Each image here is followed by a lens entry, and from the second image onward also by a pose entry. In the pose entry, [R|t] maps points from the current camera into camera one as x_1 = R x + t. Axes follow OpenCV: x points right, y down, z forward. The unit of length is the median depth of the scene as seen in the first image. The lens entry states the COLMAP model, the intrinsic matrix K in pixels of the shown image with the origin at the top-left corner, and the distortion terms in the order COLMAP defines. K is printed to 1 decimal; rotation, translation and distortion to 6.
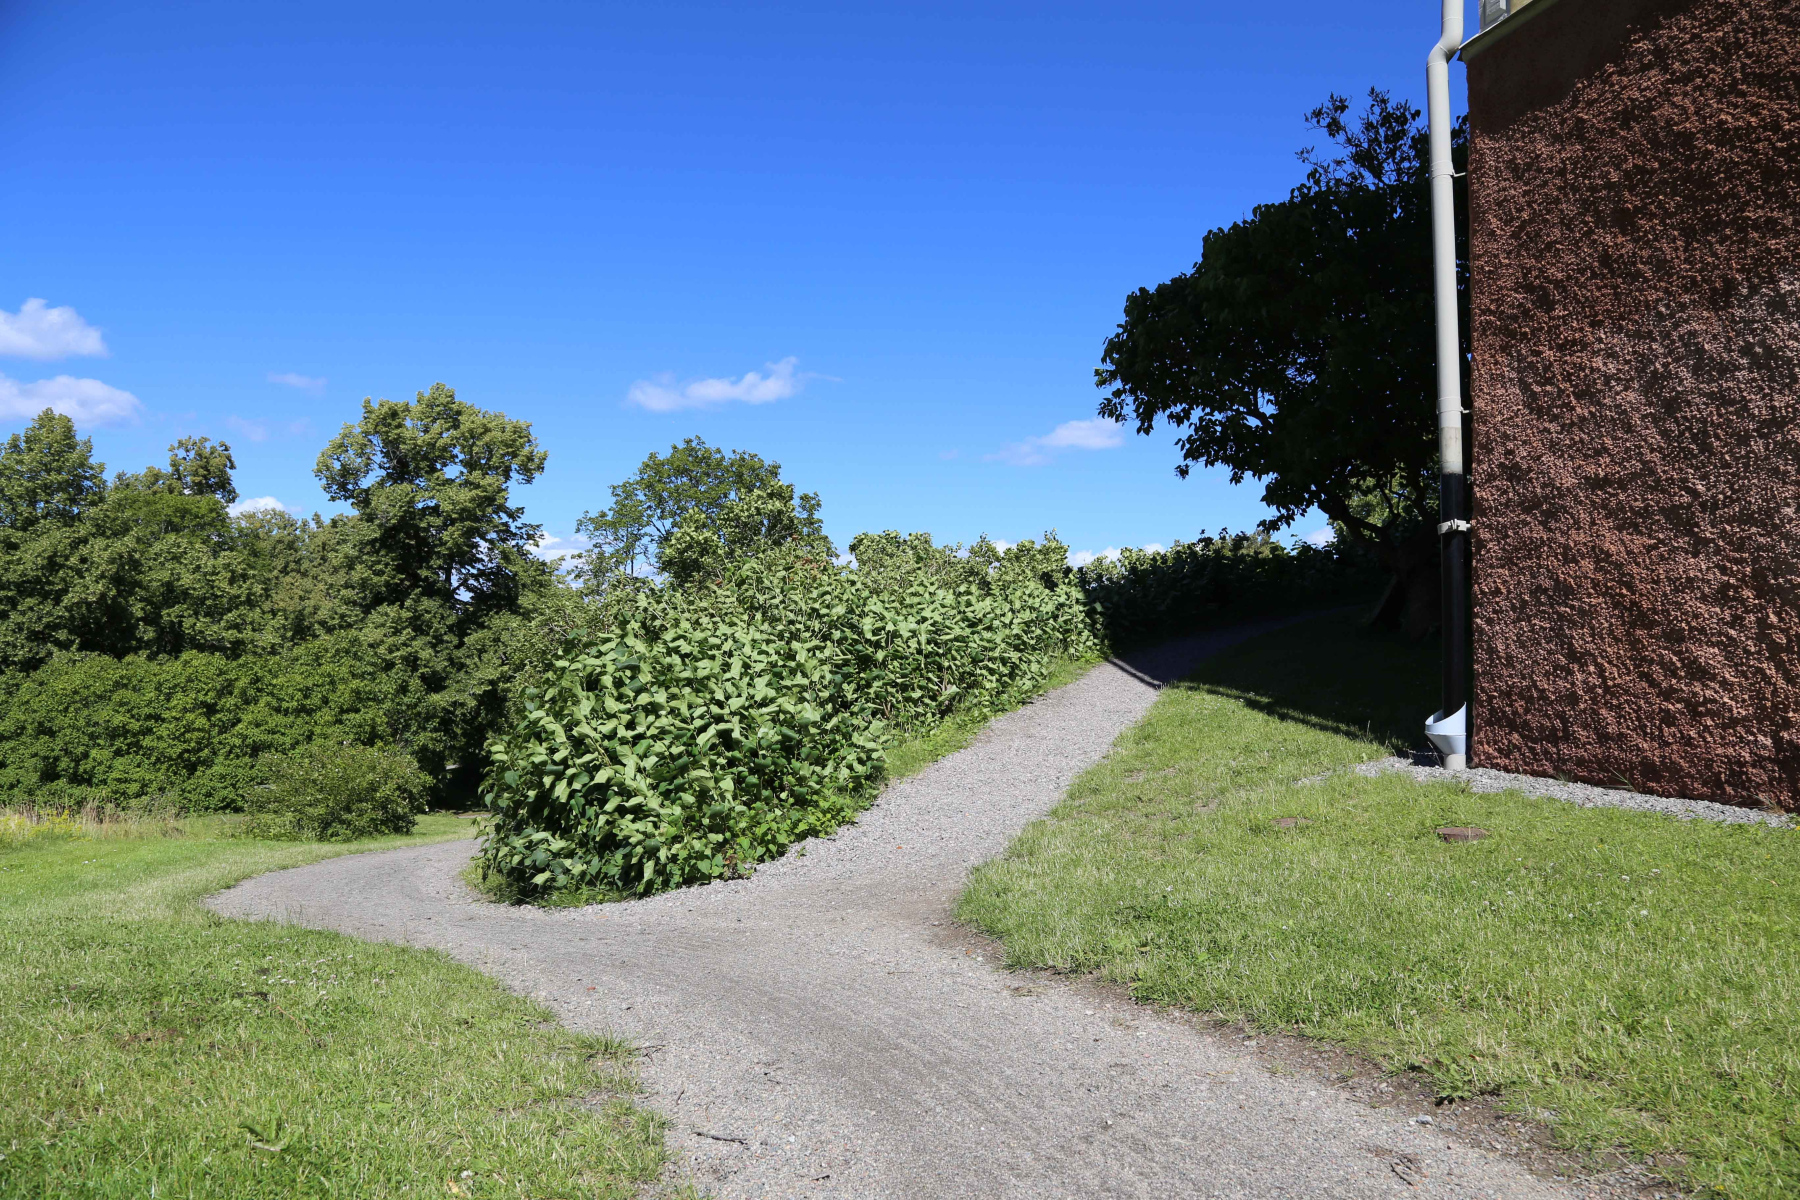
lens RADIAL K [[1266.7, 0, 900.0], [0, 1266.7, 600.0], [0, 0, 1]] dist [-0.086494, 0.006498]
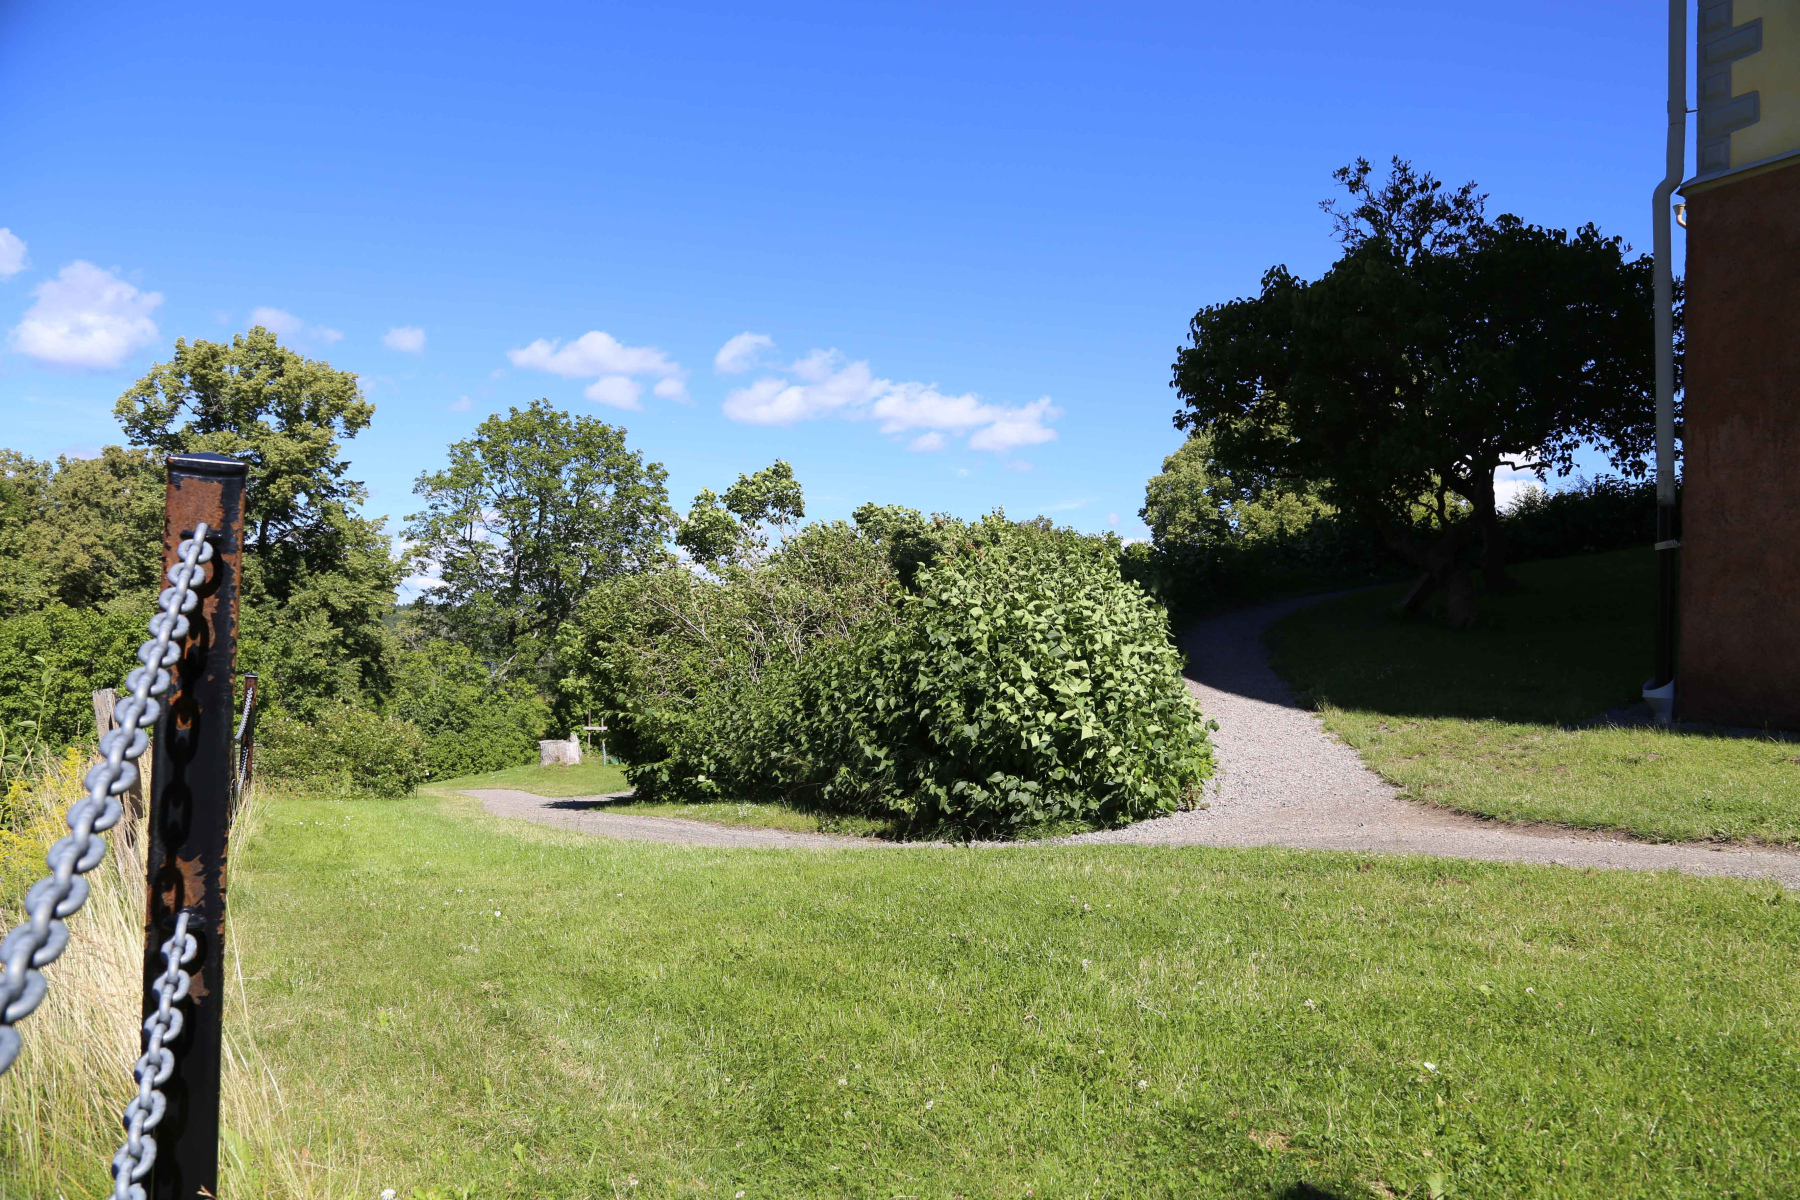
lens RADIAL K [[1266.7, 0, 900.0], [0, 1266.7, 600.0], [0, 0, 1]] dist [-0.086494, 0.006498]
pose [[0.974001, 0.029440, 0.224623, -0.103937], [-0.033755, 0.999312, 0.015395, 0.001986], [-0.224015, -0.022577, 0.974324, -0.017284]]
